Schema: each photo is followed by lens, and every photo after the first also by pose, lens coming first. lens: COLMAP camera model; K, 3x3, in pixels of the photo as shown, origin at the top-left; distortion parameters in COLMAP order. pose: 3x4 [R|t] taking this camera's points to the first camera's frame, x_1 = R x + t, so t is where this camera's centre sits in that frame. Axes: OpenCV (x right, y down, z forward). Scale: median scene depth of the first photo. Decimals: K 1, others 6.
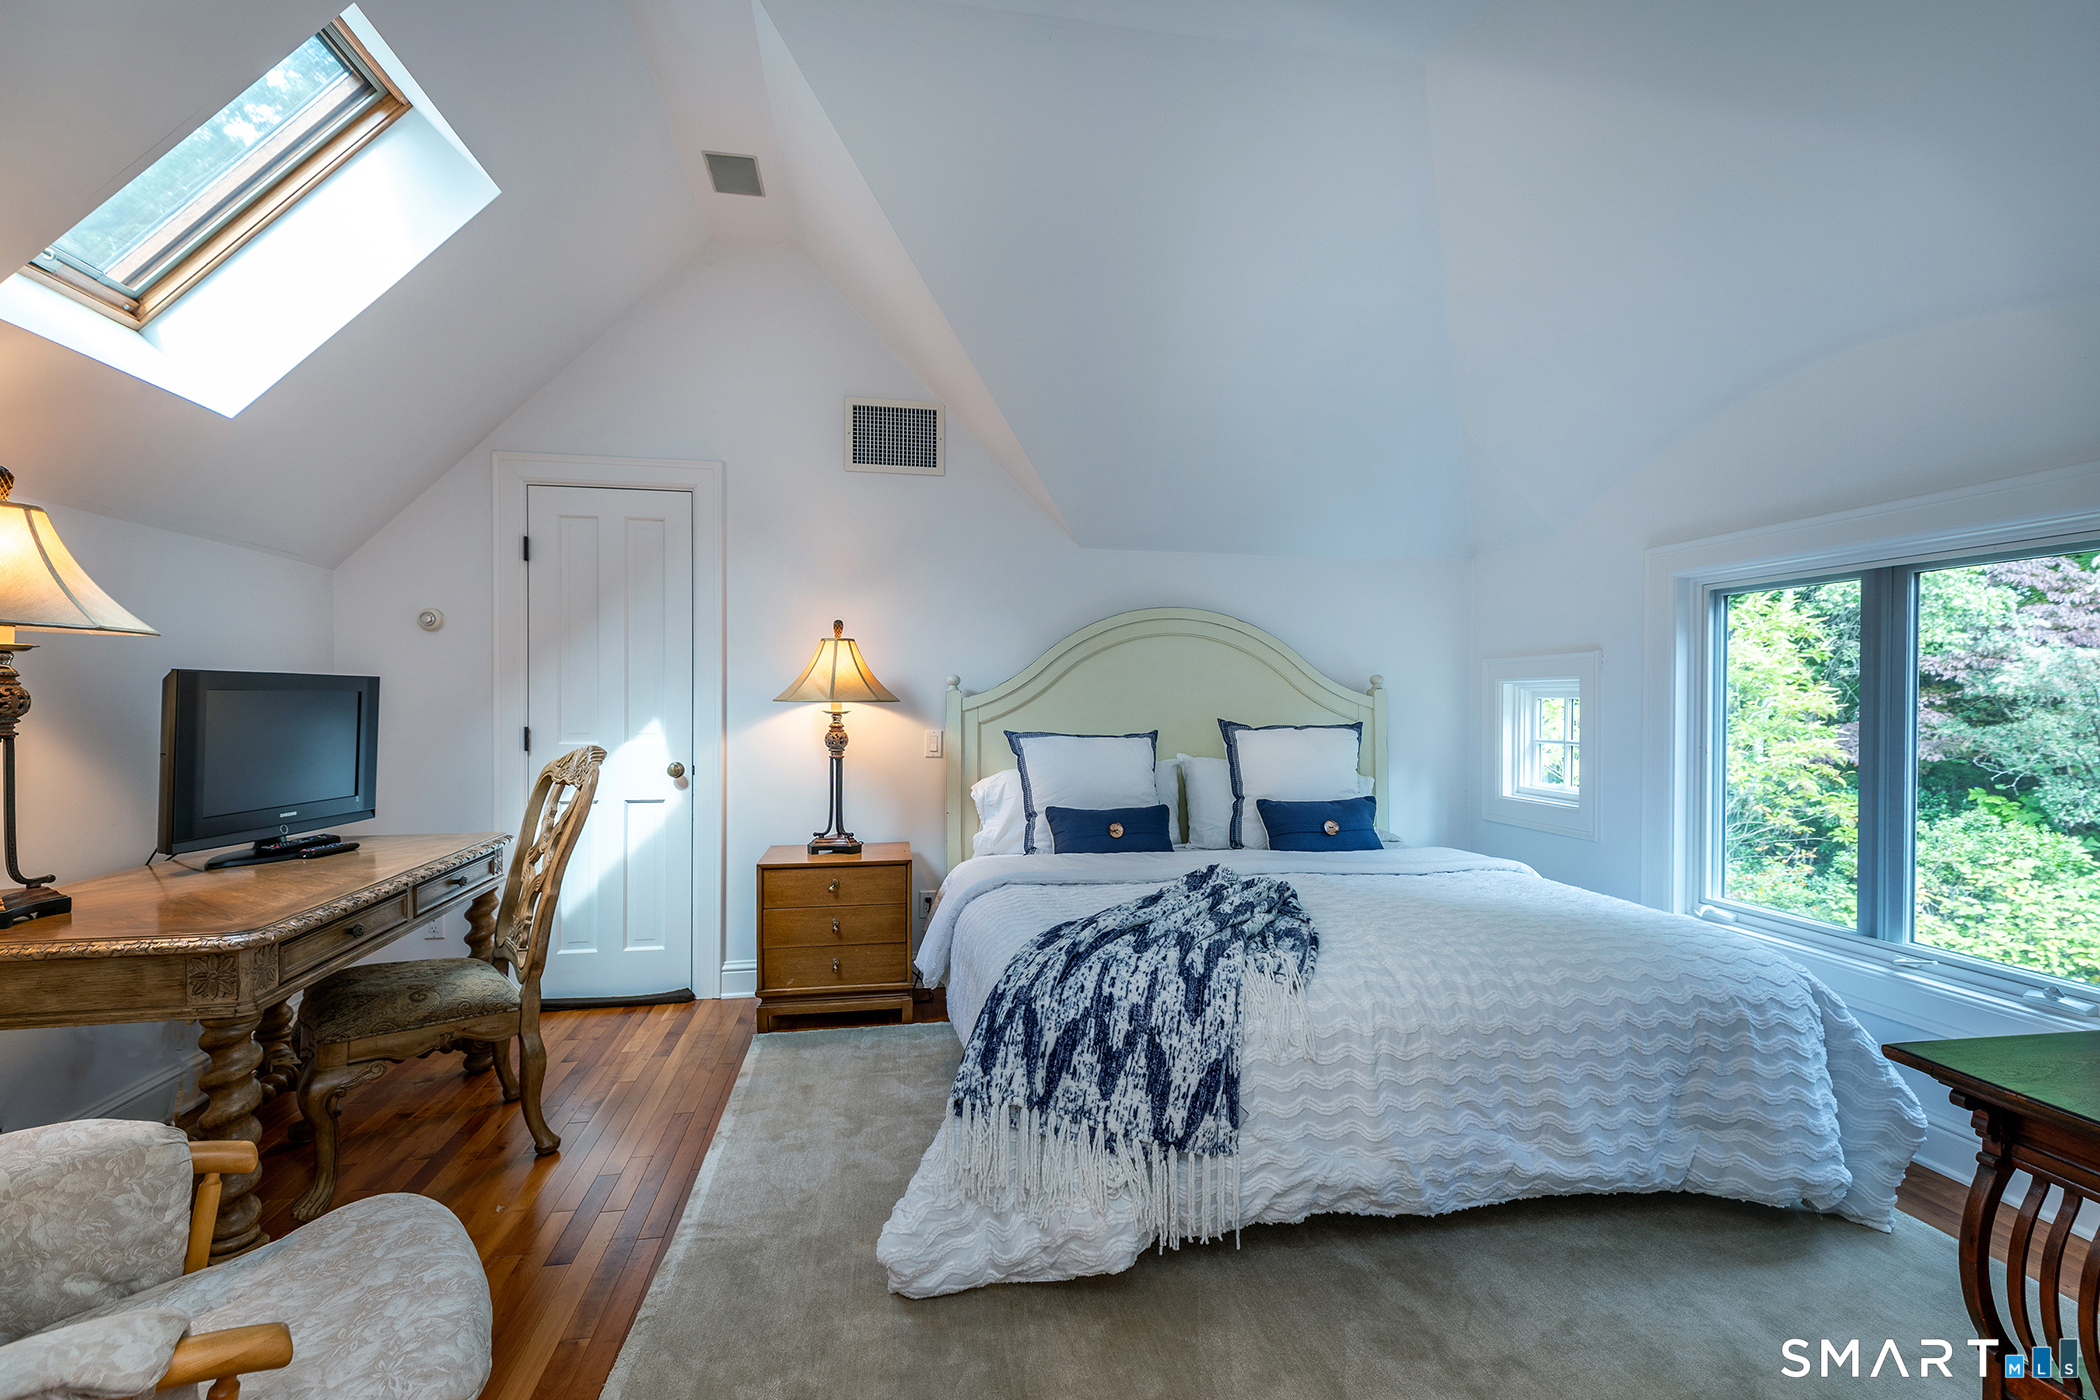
lens RADIAL K [[983.5, 0, 1064.8], [0, 983.5, 732.2], [0, 0, 1]] dist [0.000008, -0.000318]
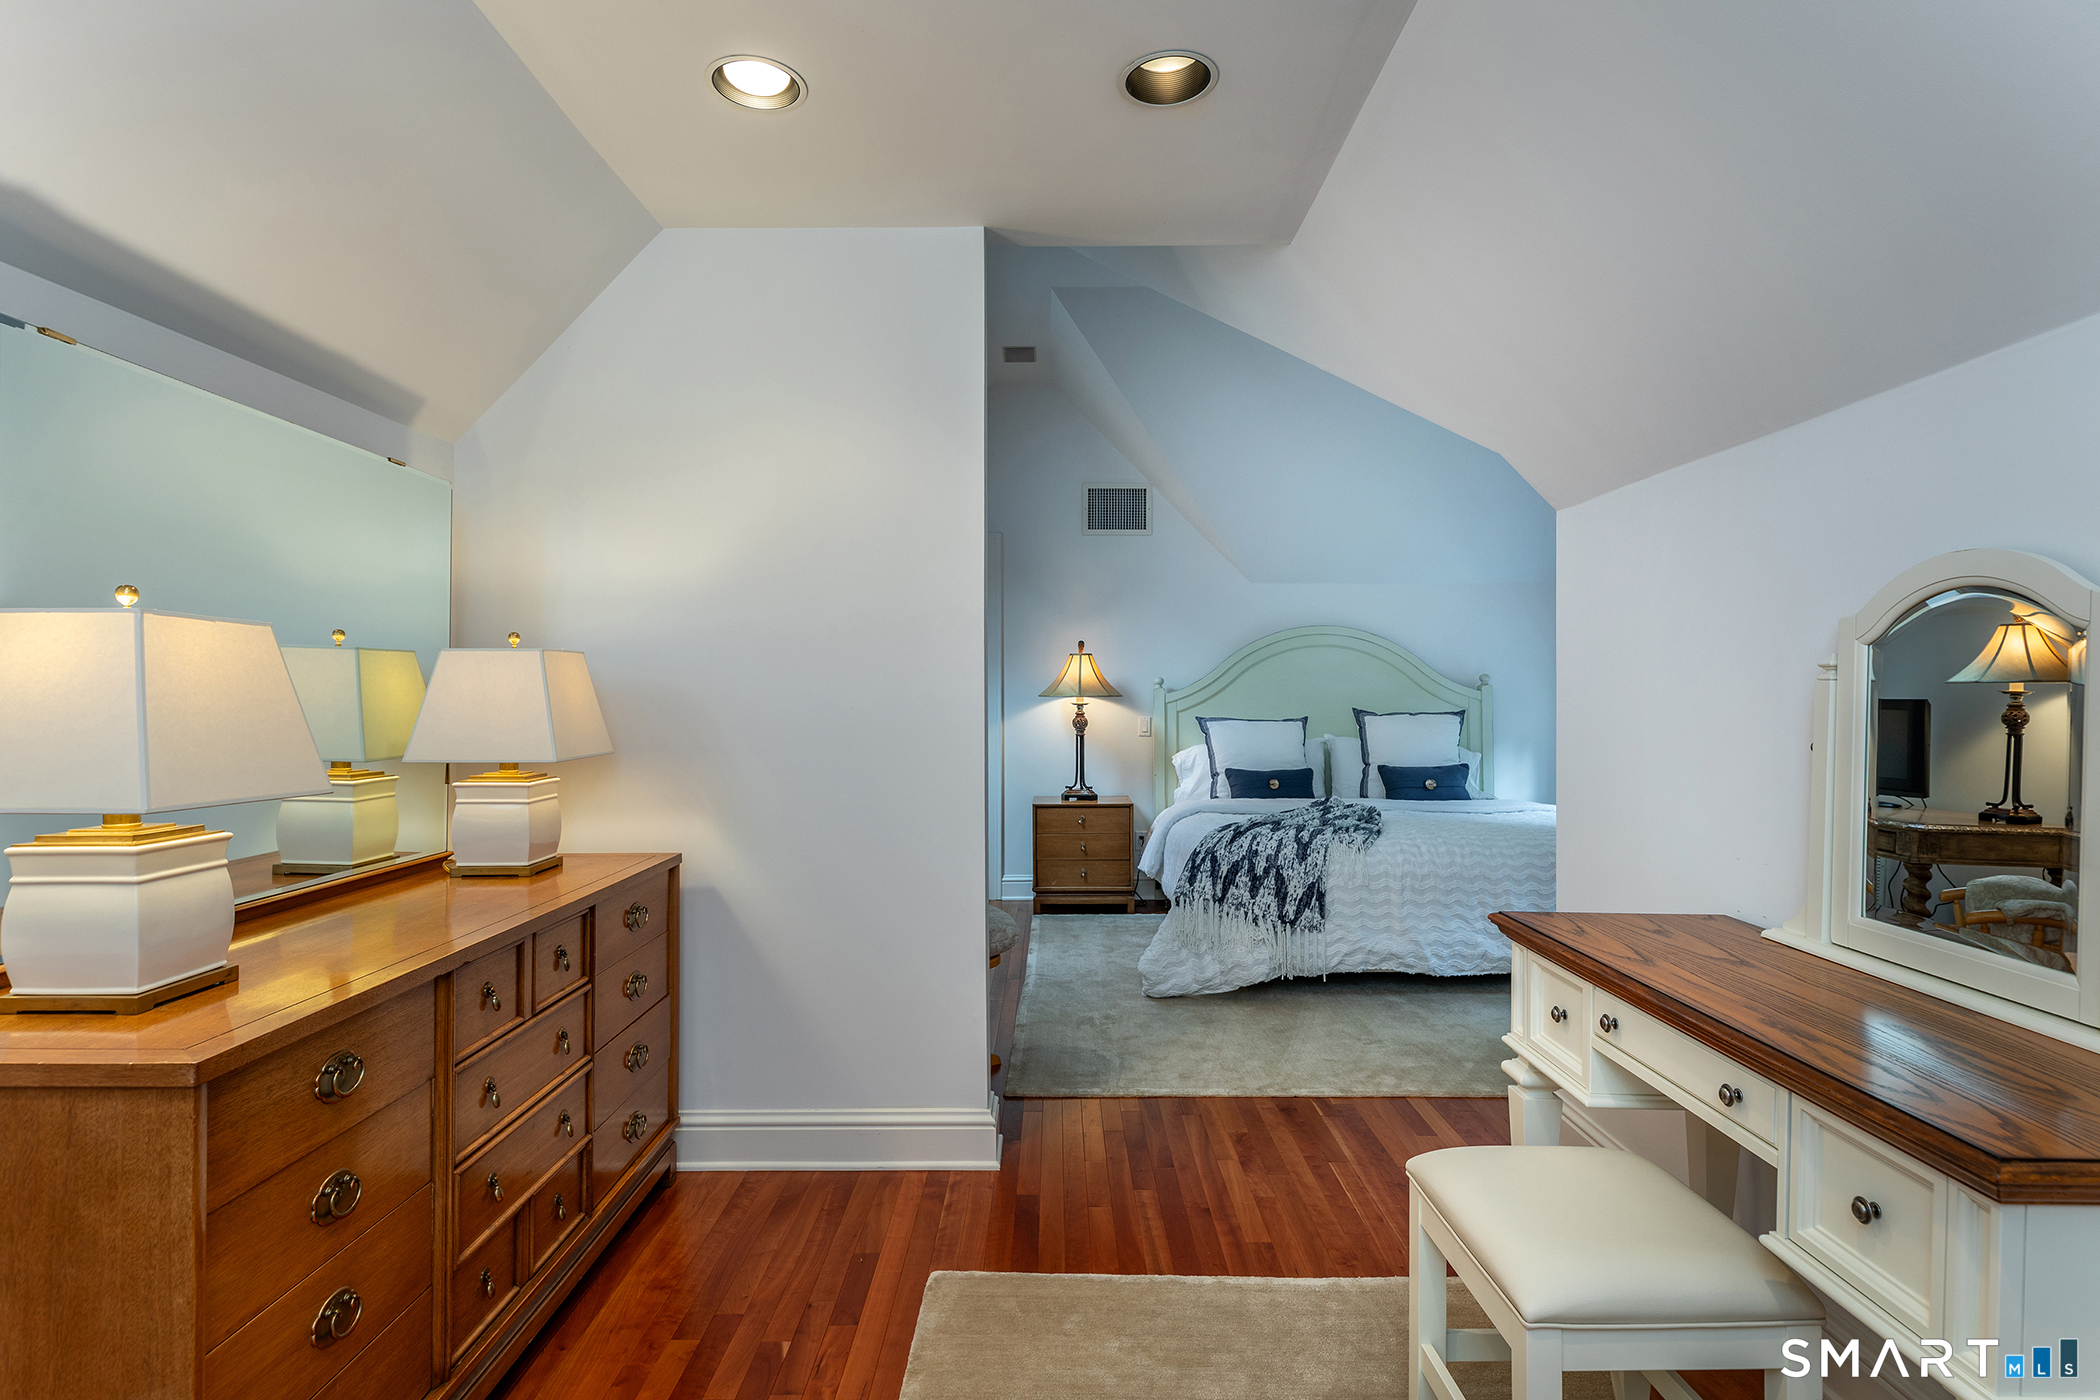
lens RADIAL K [[1156.3, 0, 1050.0], [0, 1156.3, 700.0], [0, 0, 1]] dist [0.032482, 0.000025]
pose [[0.984218, -0.004519, -0.176901, 0.049670], [-0.000563, 0.999589, -0.028669, 0.041491], [0.176958, 0.028316, 0.983811, -1.252453]]
